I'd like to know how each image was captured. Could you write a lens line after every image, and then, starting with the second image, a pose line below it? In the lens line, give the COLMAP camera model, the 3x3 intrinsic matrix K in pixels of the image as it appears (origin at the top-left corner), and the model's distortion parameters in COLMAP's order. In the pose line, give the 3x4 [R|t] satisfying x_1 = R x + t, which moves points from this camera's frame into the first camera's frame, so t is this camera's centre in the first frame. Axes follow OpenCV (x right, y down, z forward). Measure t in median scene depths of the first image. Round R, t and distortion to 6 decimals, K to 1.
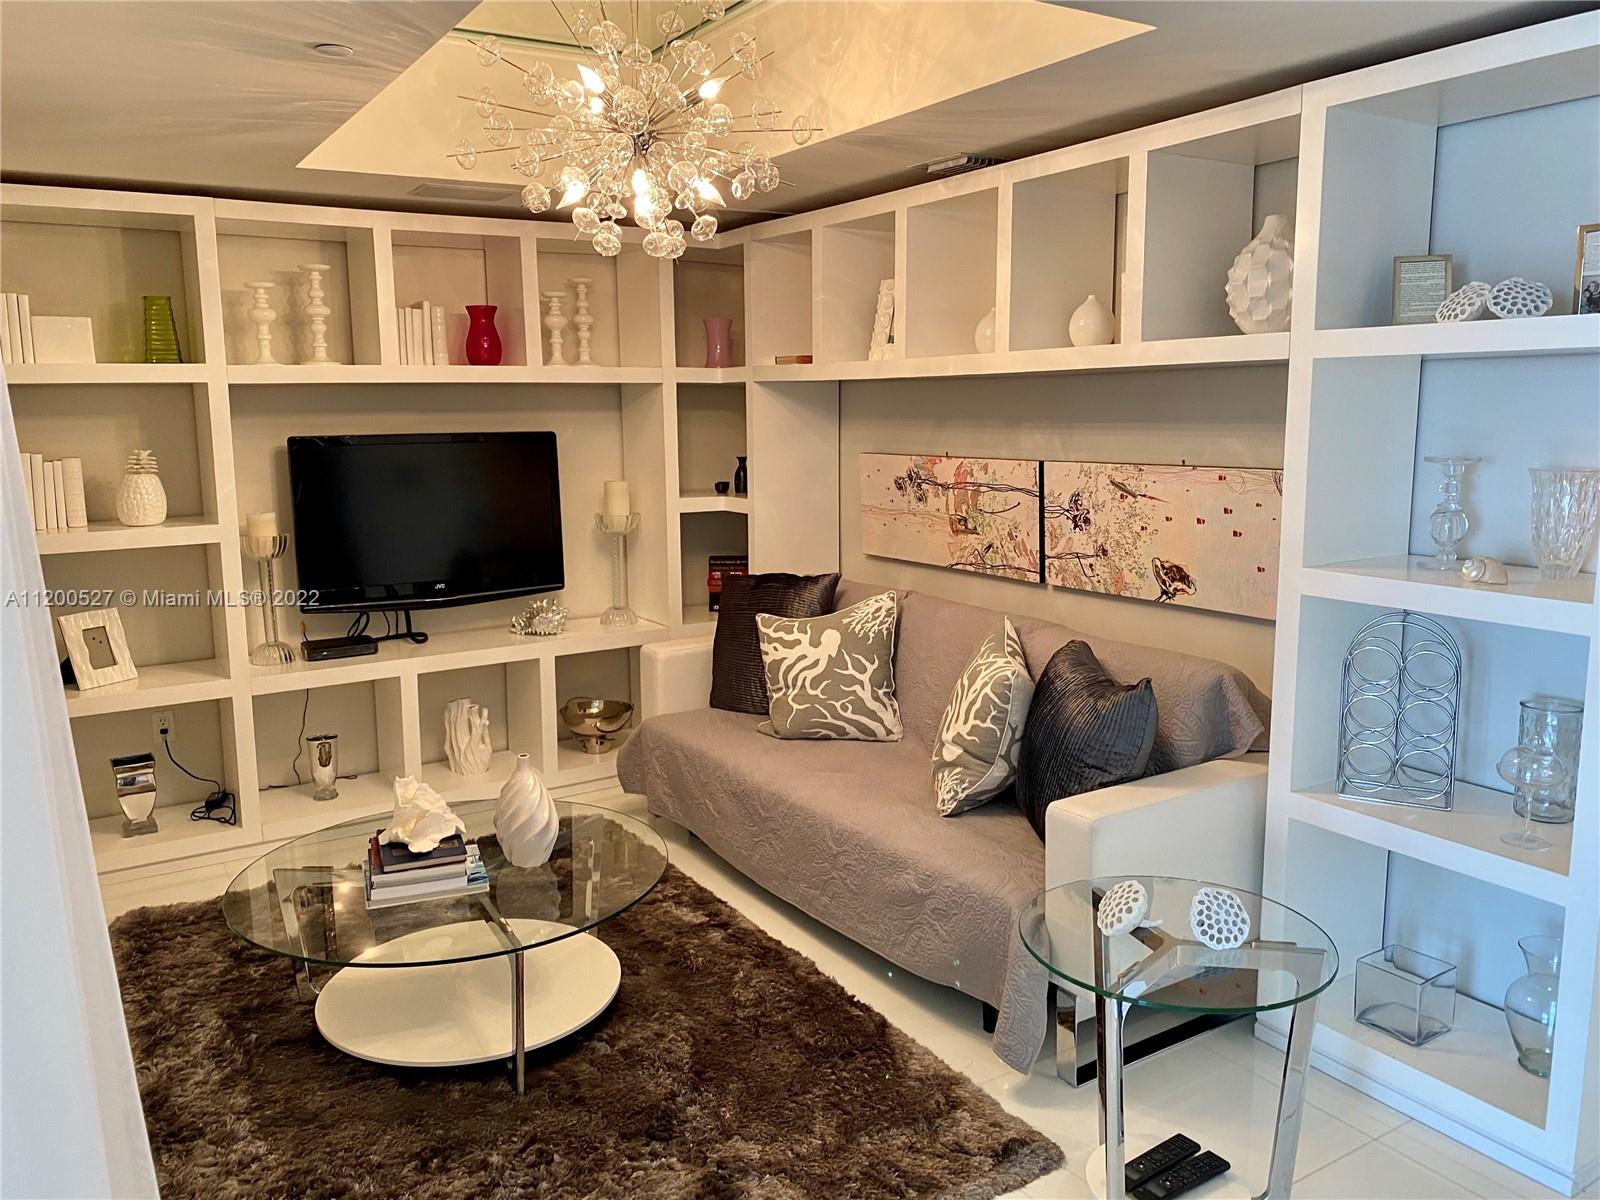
lens RADIAL K [[1226.4, 0, 791.7], [0, 1226.4, 592.4], [0, 0, 1]] dist [0.011508, -0.003463]
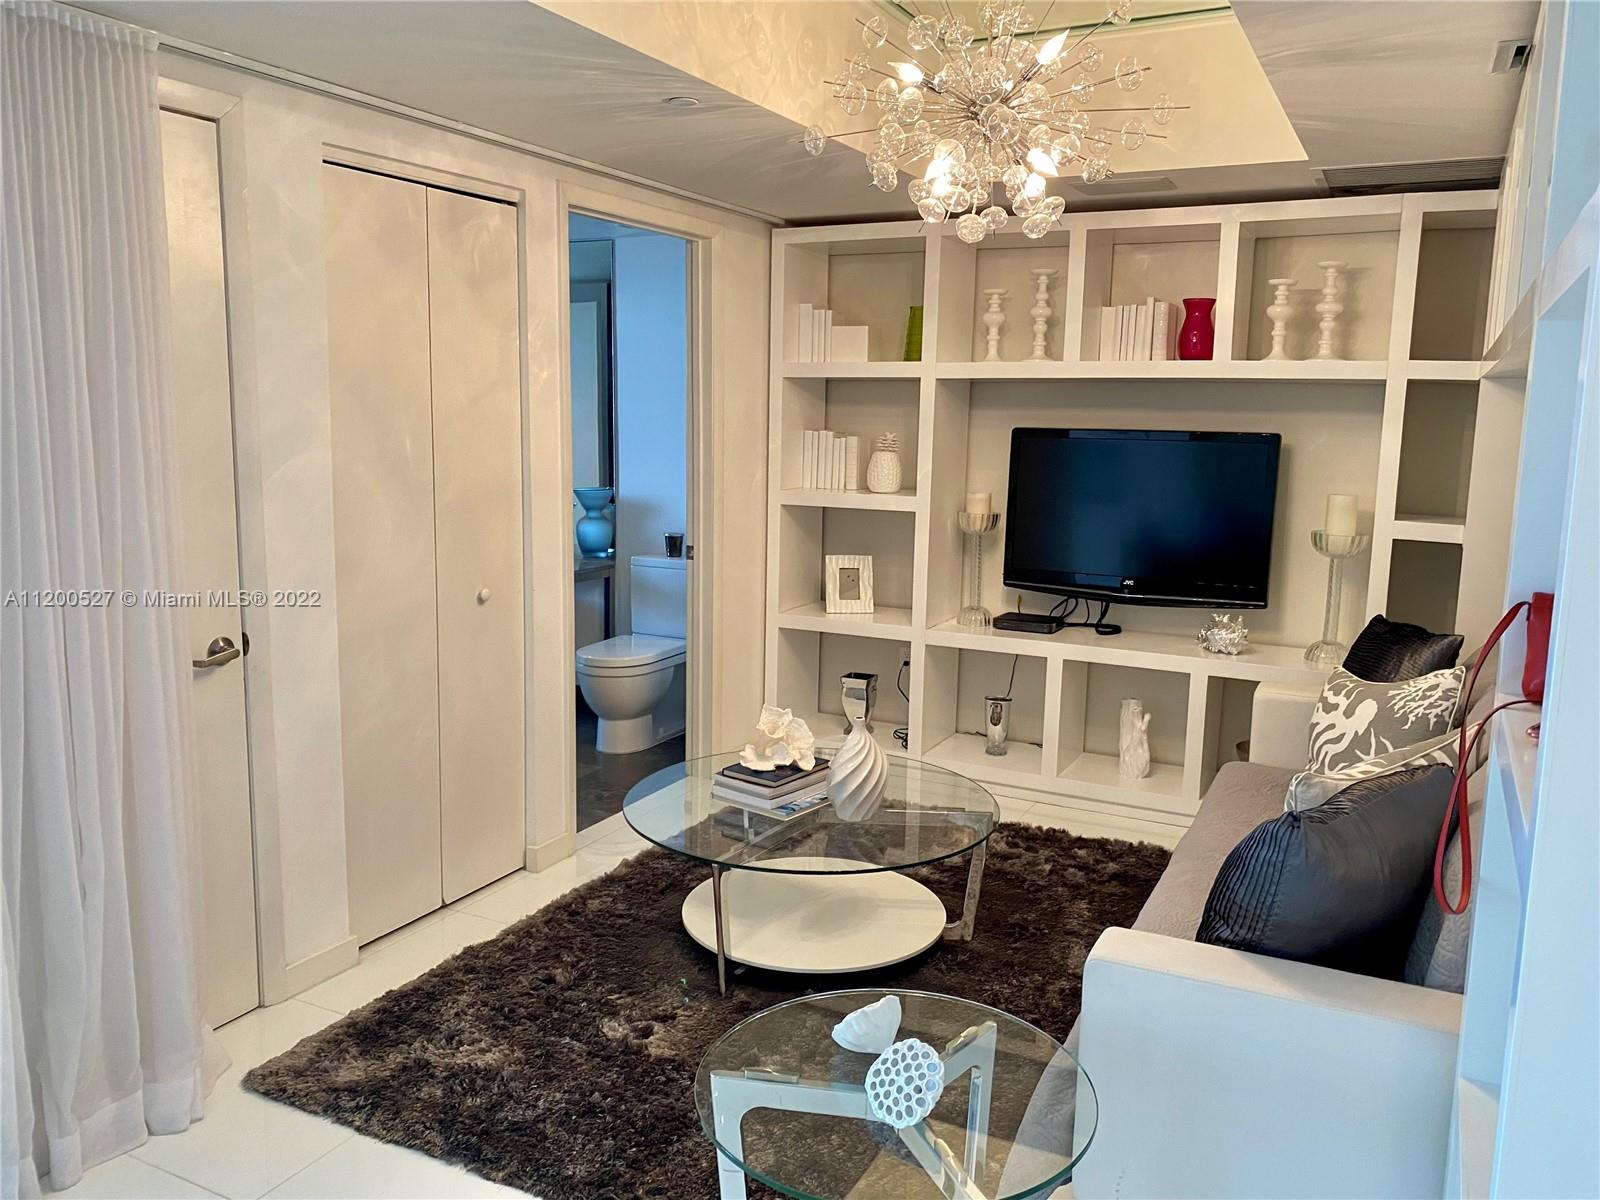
lens RADIAL K [[1226.4, 0, 791.7], [0, 1226.4, 592.4], [0, 0, 1]] dist [0.011508, -0.003463]
pose [[0.508344, 0.151259, -0.847766, 0.457225], [-0.153184, 0.984636, 0.083826, -0.041834], [0.847421, 0.087252, 0.523704, 0.263646]]
